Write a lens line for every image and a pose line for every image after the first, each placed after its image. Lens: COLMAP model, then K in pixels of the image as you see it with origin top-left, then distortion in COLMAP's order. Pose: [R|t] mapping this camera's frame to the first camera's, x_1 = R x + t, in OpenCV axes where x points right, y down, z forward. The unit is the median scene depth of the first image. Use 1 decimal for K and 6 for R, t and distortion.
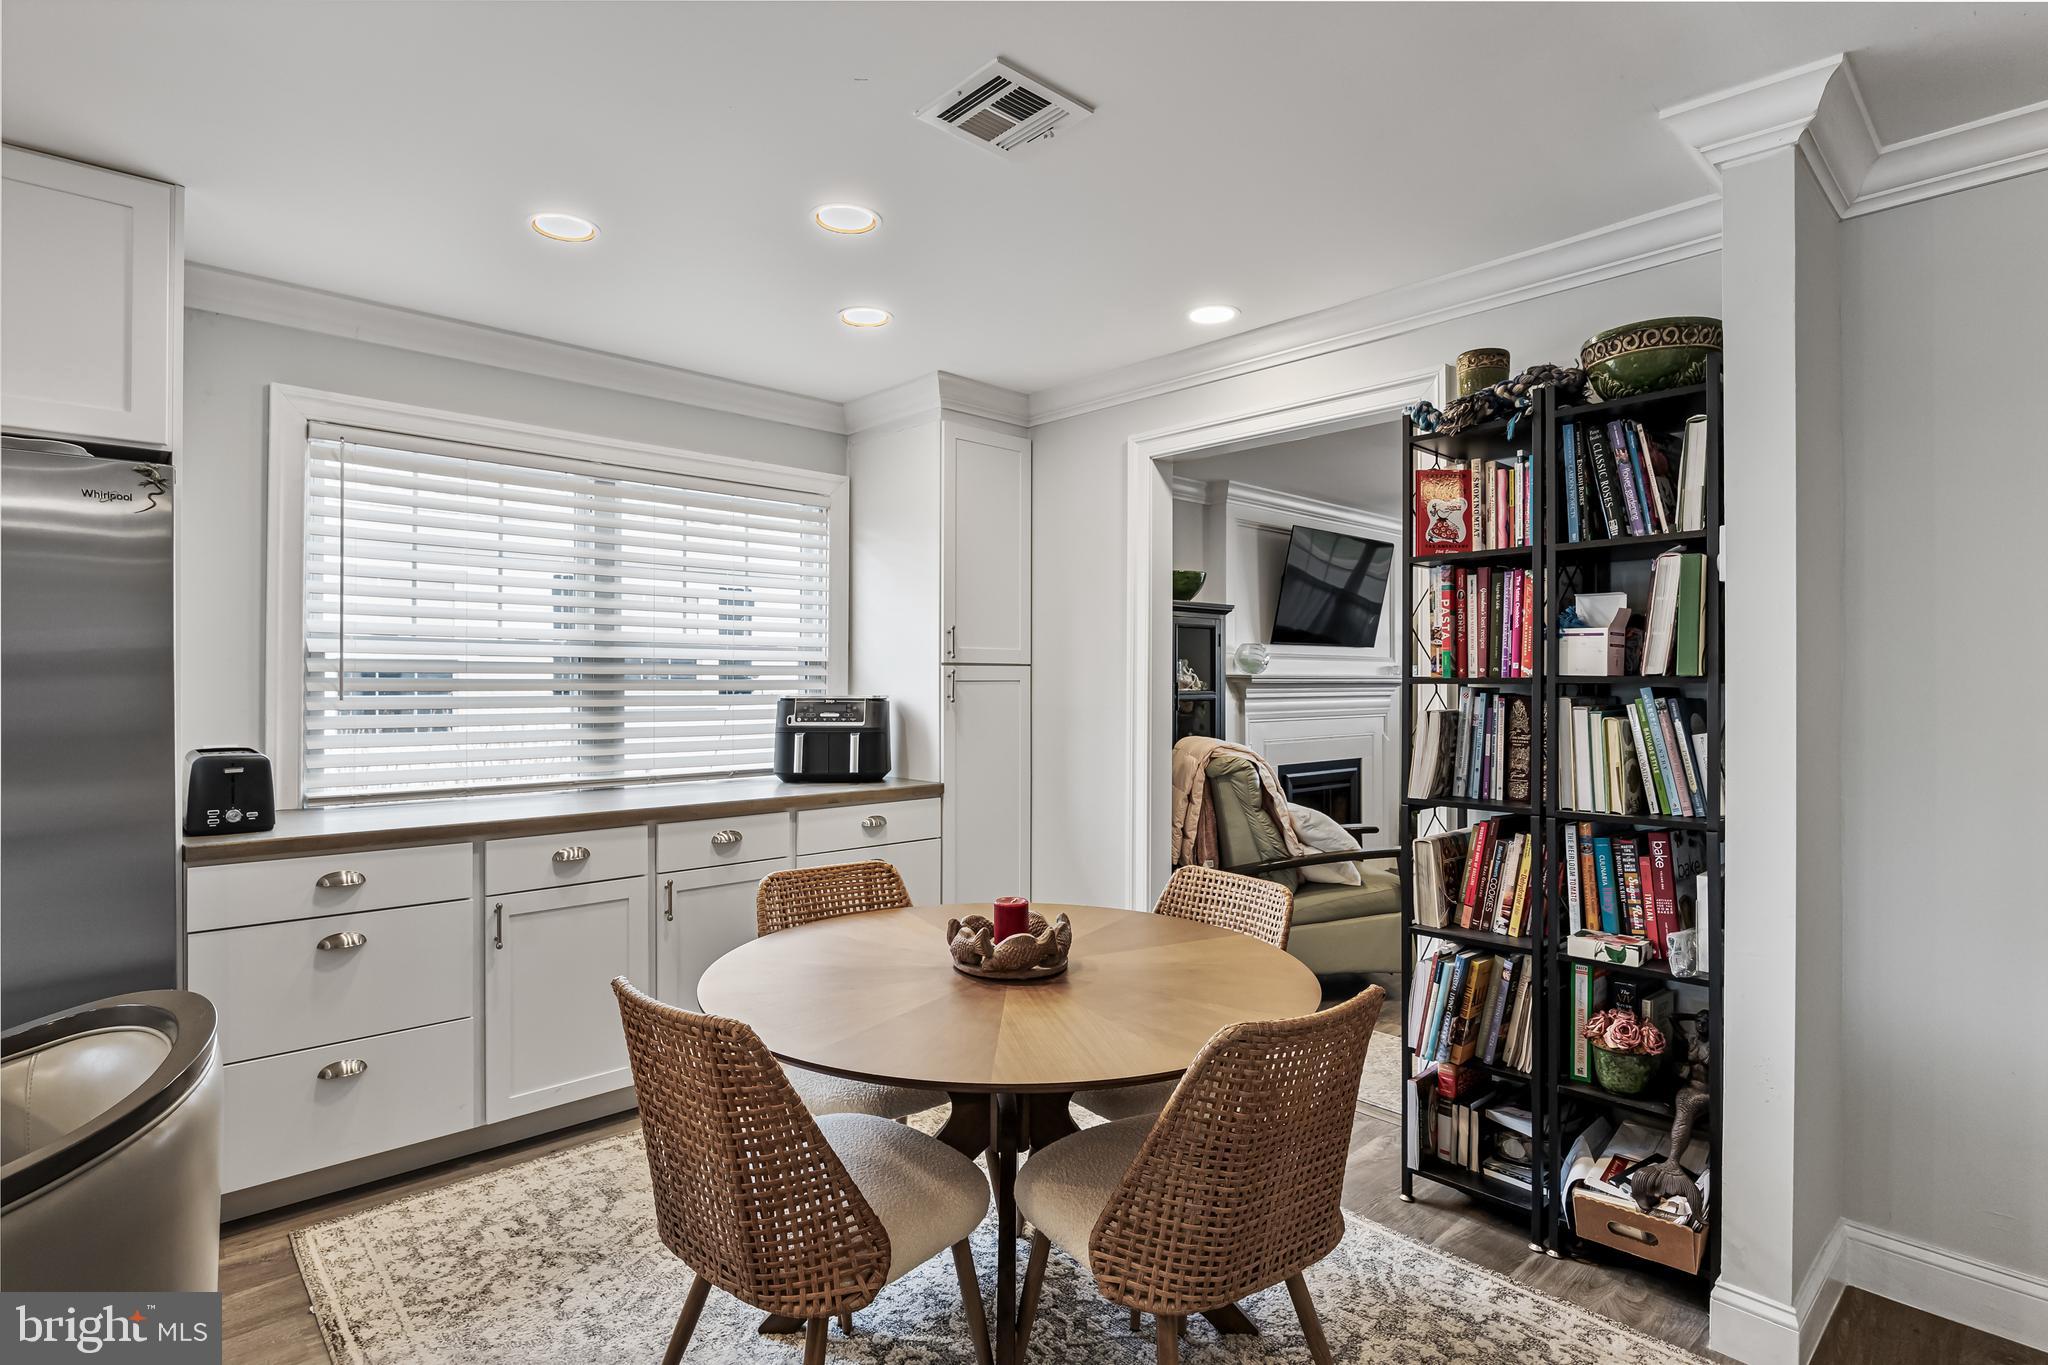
lens RADIAL K [[1041.4, 0, 1025.9], [0, 1041.4, 671.1], [0, 0, 1]] dist [-0.007626, -0.000257]
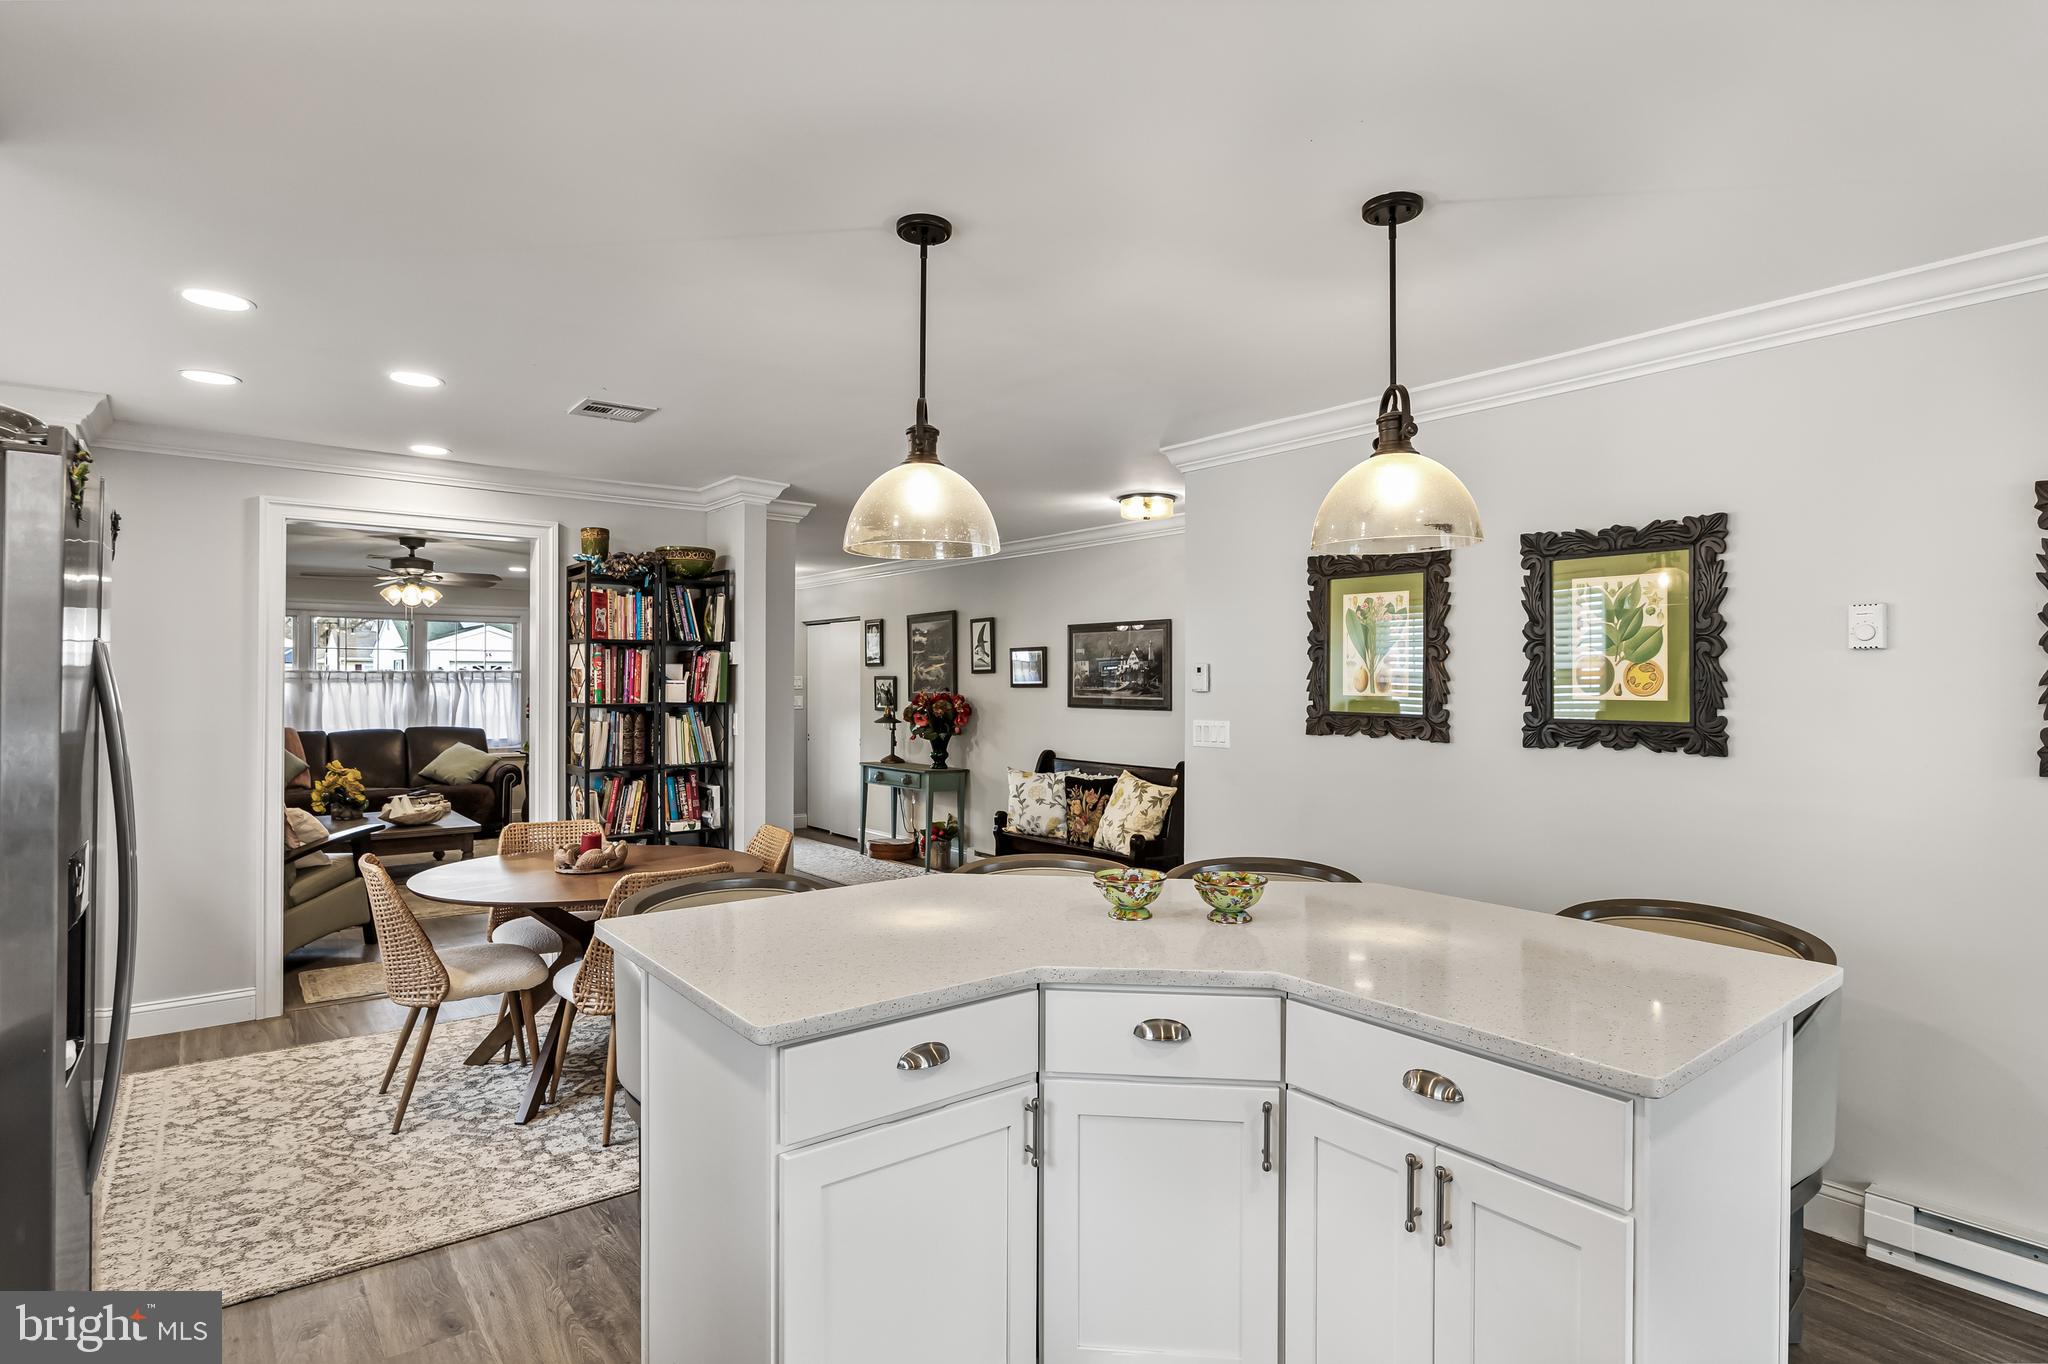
lens RADIAL K [[1041.4, 0, 1034.2], [0, 1041.4, 672.9], [0, 0, 1]] dist [-0.007626, -0.000257]
pose [[0.073705, 0.006993, 0.997256, -1.508683], [-0.011194, 0.999918, -0.006184, -0.049751], [-0.997217, -0.010707, 0.073777, 0.086146]]
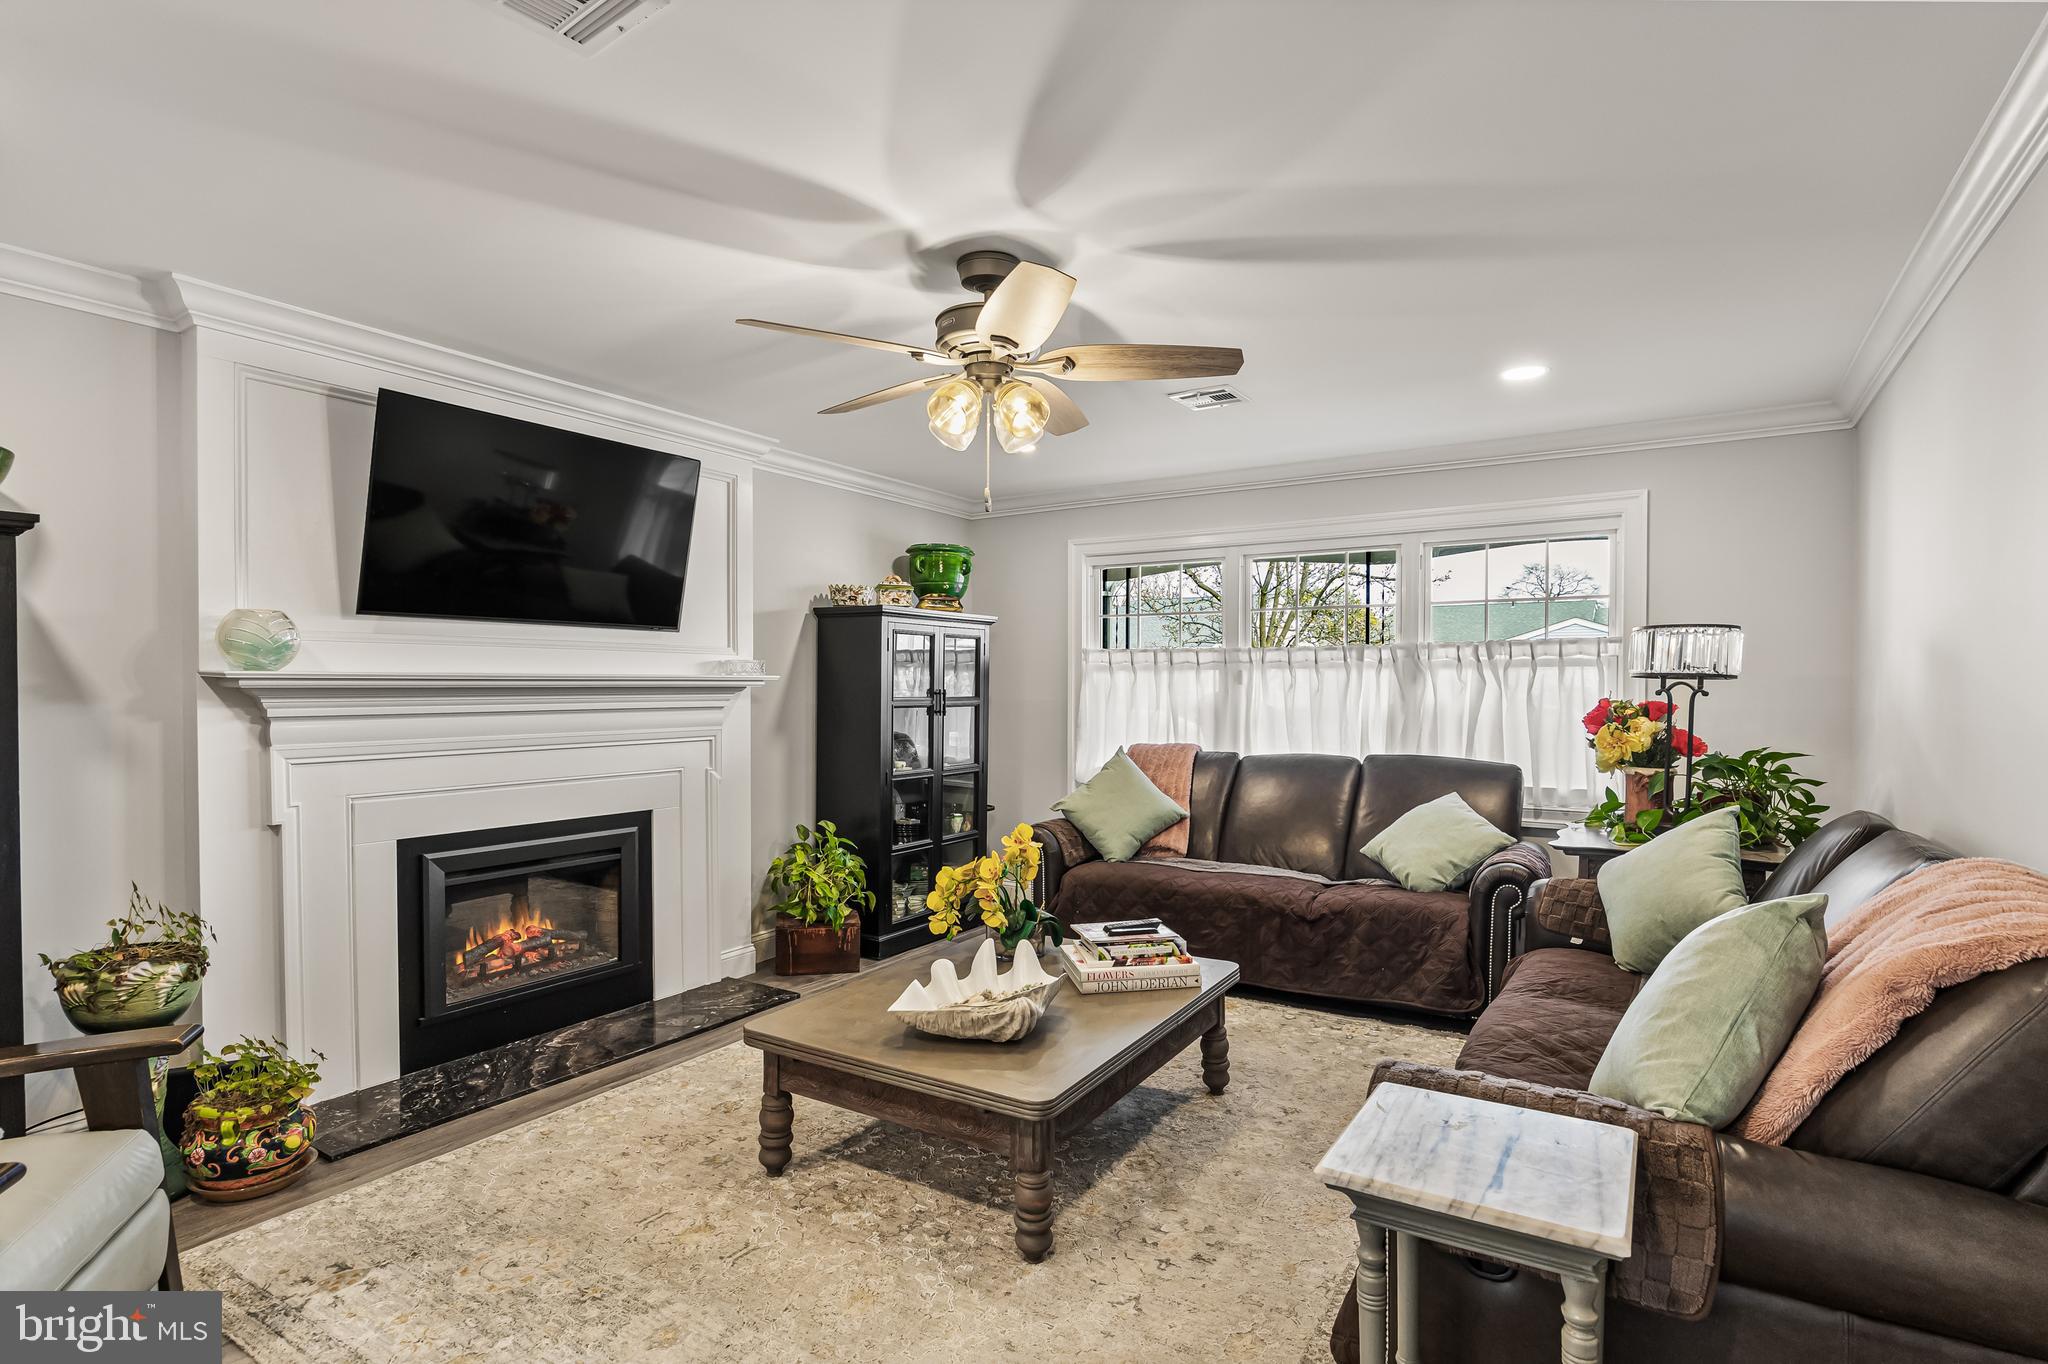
lens RADIAL K [[997.4, 0, 1020.2], [0, 997.4, 698.1], [0, 0, 1]] dist [-0.009591, 0.000360]
pose [[0.965640, -0.002253, 0.259872, 1.076904], [-0.003279, 0.999777, 0.020851, 0.012462], [-0.259862, -0.020987, 0.965418, 1.070010]]
